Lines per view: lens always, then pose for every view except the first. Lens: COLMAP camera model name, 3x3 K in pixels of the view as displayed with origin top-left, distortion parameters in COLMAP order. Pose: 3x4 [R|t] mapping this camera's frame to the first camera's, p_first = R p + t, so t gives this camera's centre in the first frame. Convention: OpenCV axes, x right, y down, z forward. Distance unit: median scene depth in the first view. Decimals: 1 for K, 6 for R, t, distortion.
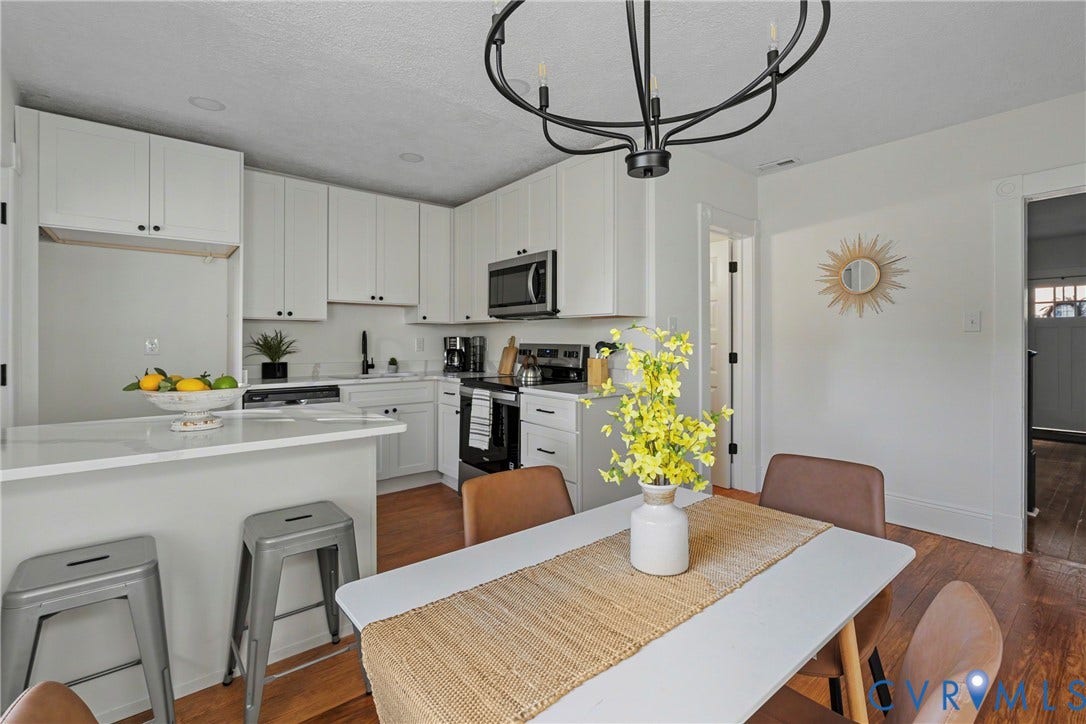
lens RADIAL K [[499.6, 0, 555.4], [0, 499.6, 346.2], [0, 0, 1]] dist [-0.001530, 0.000292]
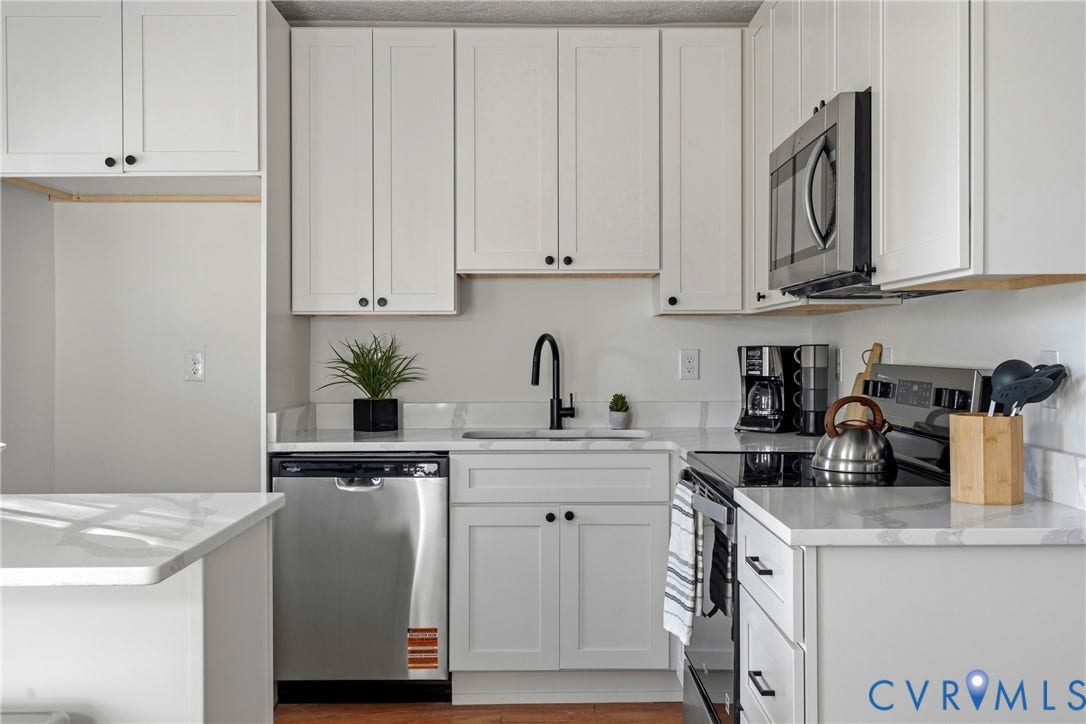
lens RADIAL K [[1094.5, 0, 543.5], [0, 1094.5, 352.8], [0, 0, 1]] dist [0.052688, 0.000000]
pose [[0.764039, -0.000614, -0.645170, 0.276795], [-0.004312, 0.999972, -0.006058, -0.008160], [0.645156, 0.007411, 0.764015, 0.255969]]
